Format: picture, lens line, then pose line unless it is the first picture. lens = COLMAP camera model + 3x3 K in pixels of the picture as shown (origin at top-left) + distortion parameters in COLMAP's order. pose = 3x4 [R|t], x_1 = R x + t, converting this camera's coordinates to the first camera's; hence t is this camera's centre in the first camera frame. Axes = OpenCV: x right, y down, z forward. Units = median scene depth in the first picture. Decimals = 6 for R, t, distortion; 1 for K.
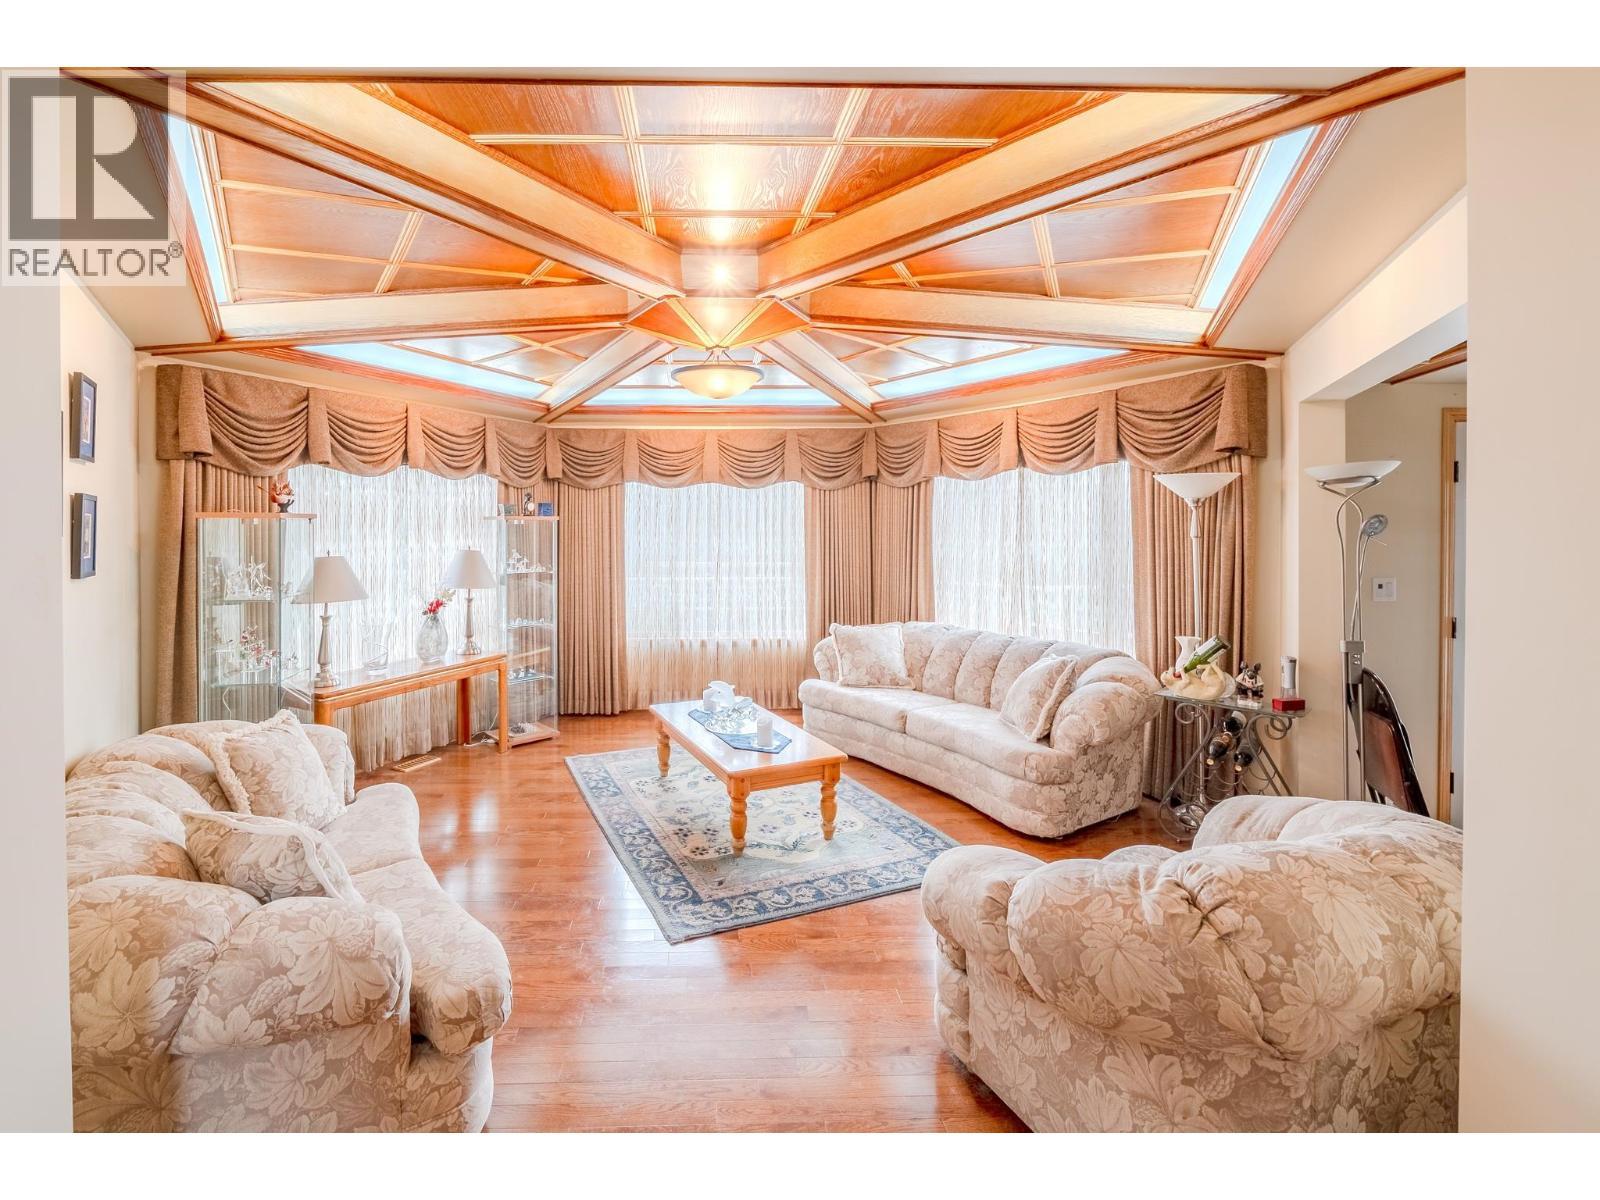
lens RADIAL K [[631.2, 0, 756.7], [0, 631.2, 546.8], [0, 0, 1]] dist [0.000775, 0.000131]
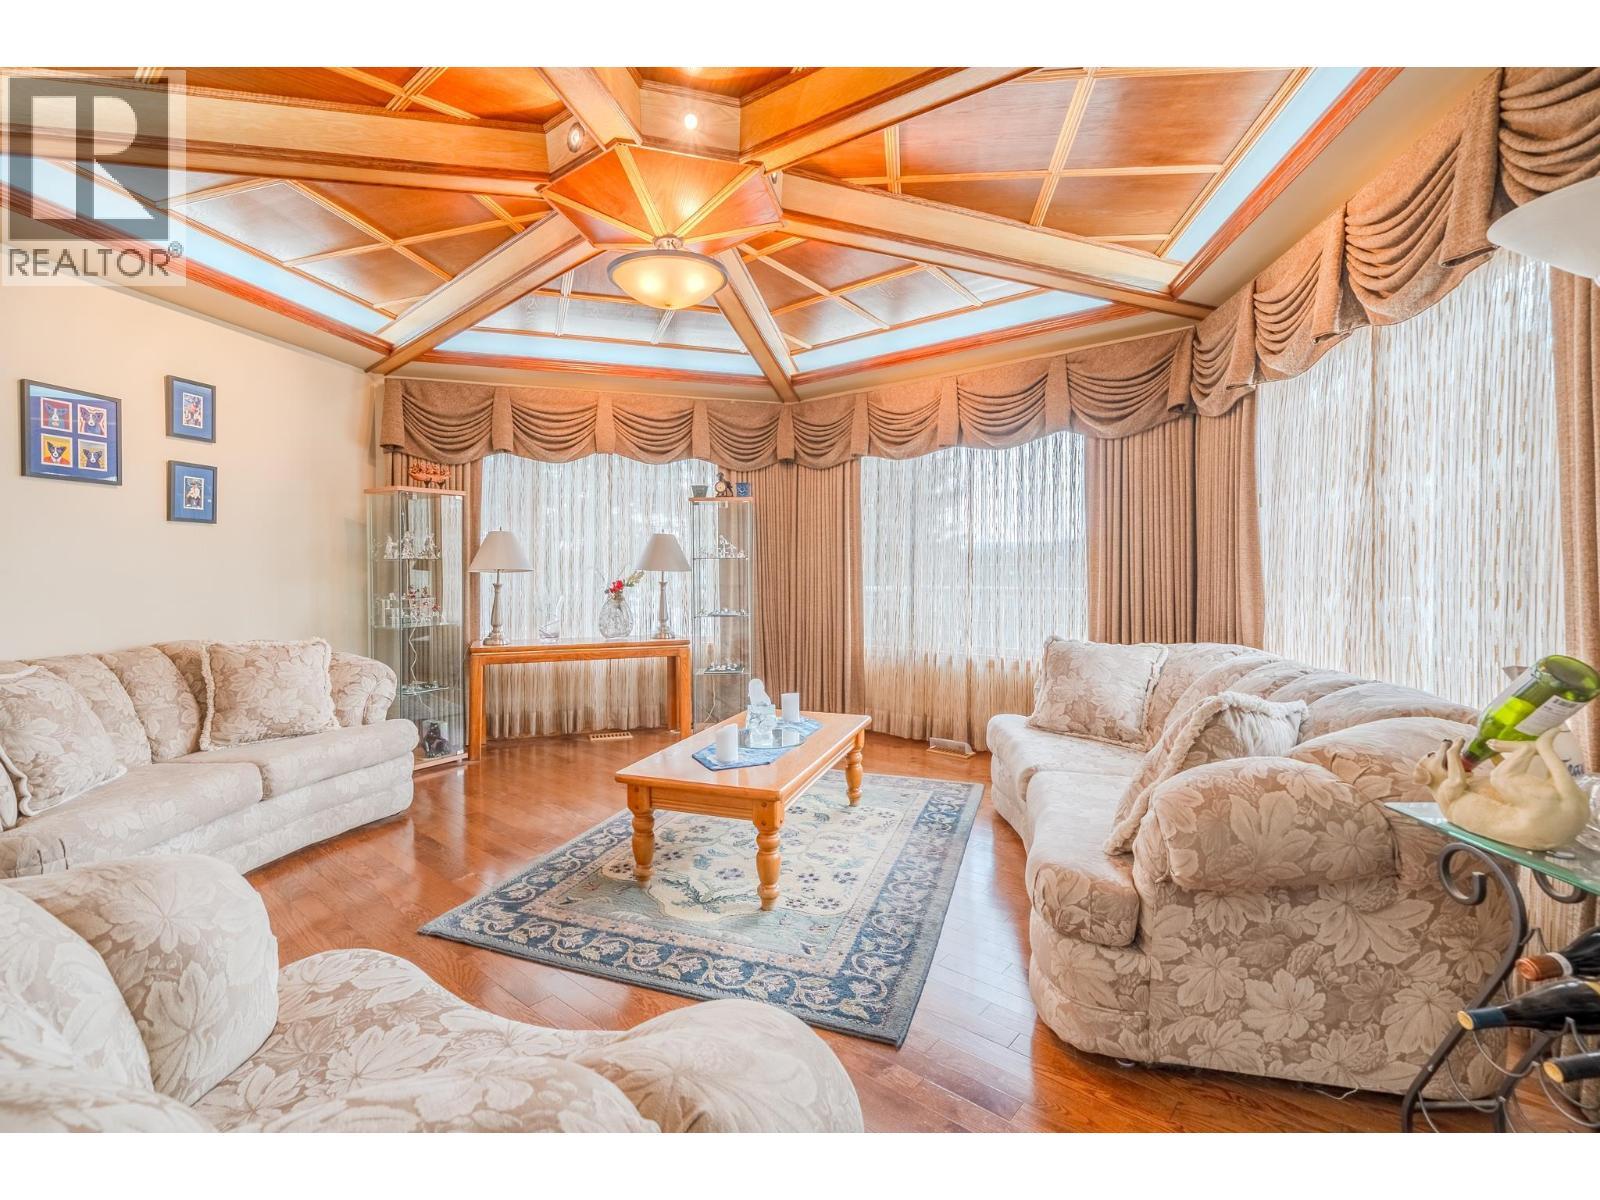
lens RADIAL K [[701.8, 0, 804.5], [0, 701.8, 586.8], [0, 0, 1]] dist [-0.008807, -0.000601]
pose [[0.757216, 0.019233, -0.652881, 0.478912], [-0.009972, 0.999790, 0.017887, 0.072997], [0.653088, -0.007034, 0.757249, 0.339207]]
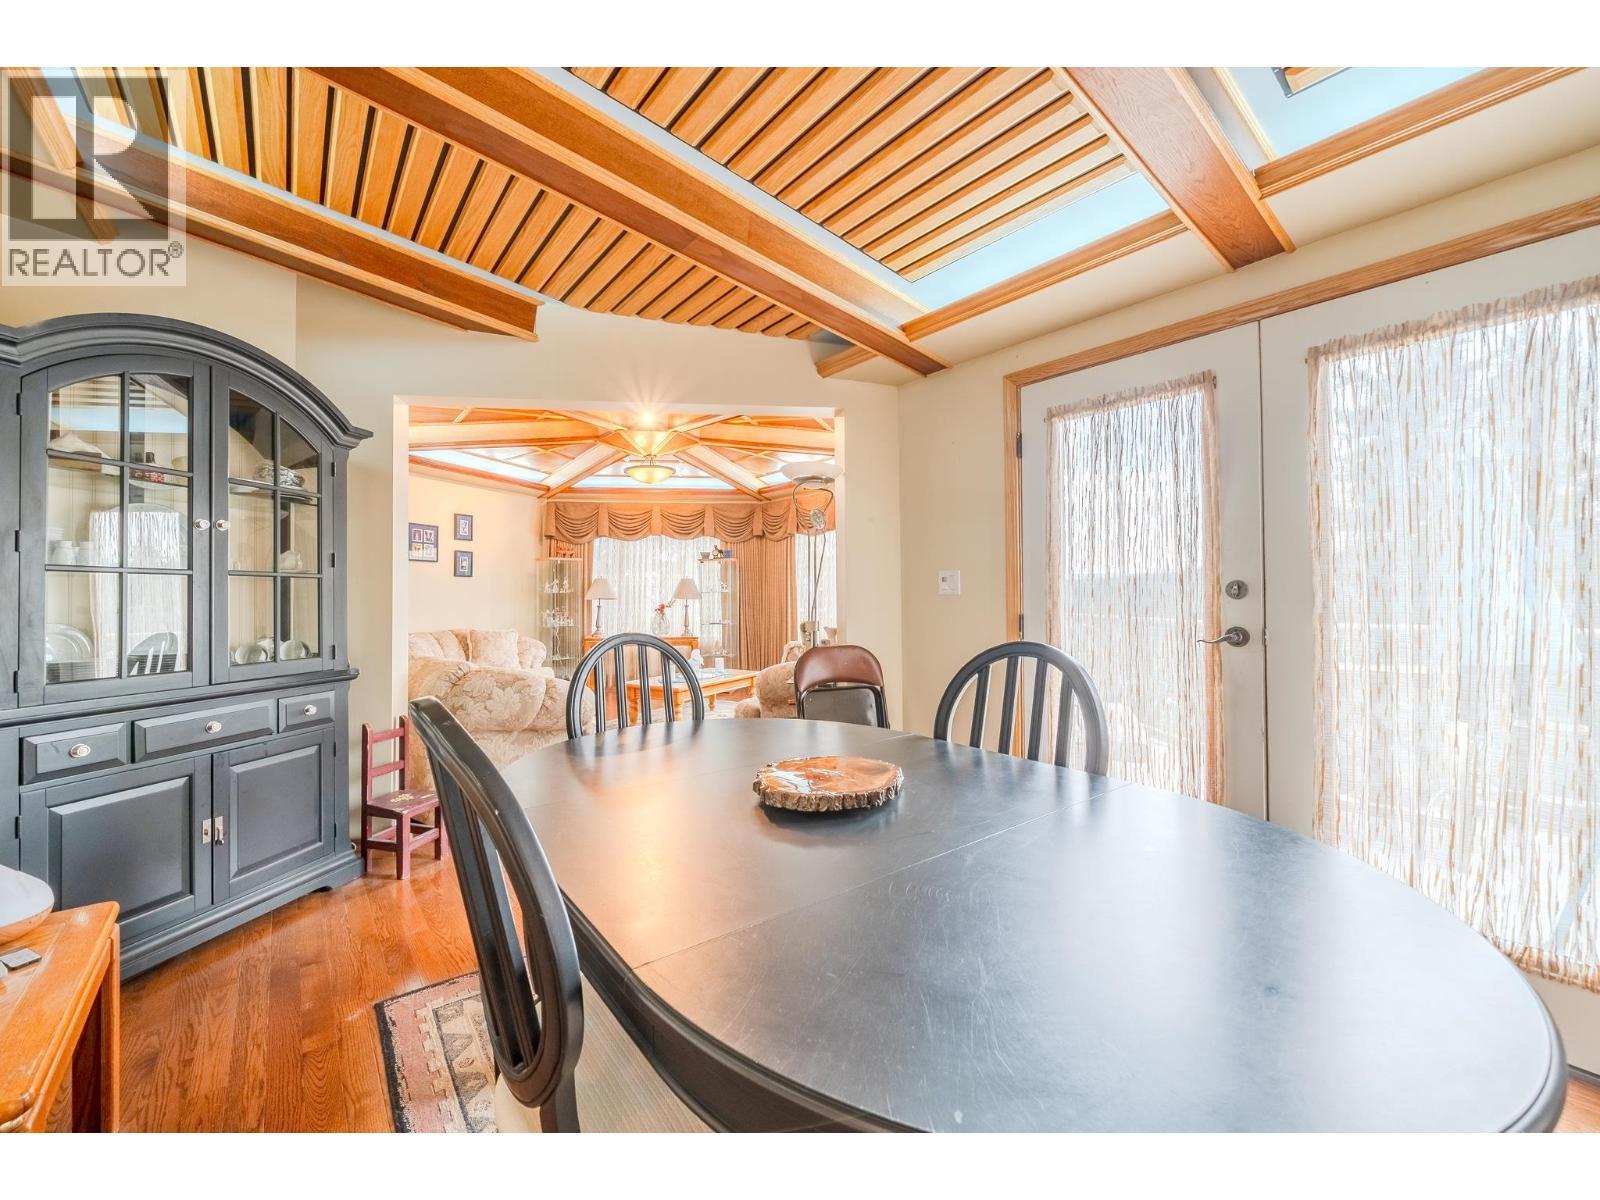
lens RADIAL K [[608.2, 0, 797.4], [0, 608.2, 604.0], [0, 0, 1]] dist [-0.000551, -0.000009]
pose [[0.621257, 0.013327, -0.783493, 1.214841], [-0.013558, 0.999889, 0.006258, 0.068616], [0.783489, 0.006734, 0.621369, 0.182364]]
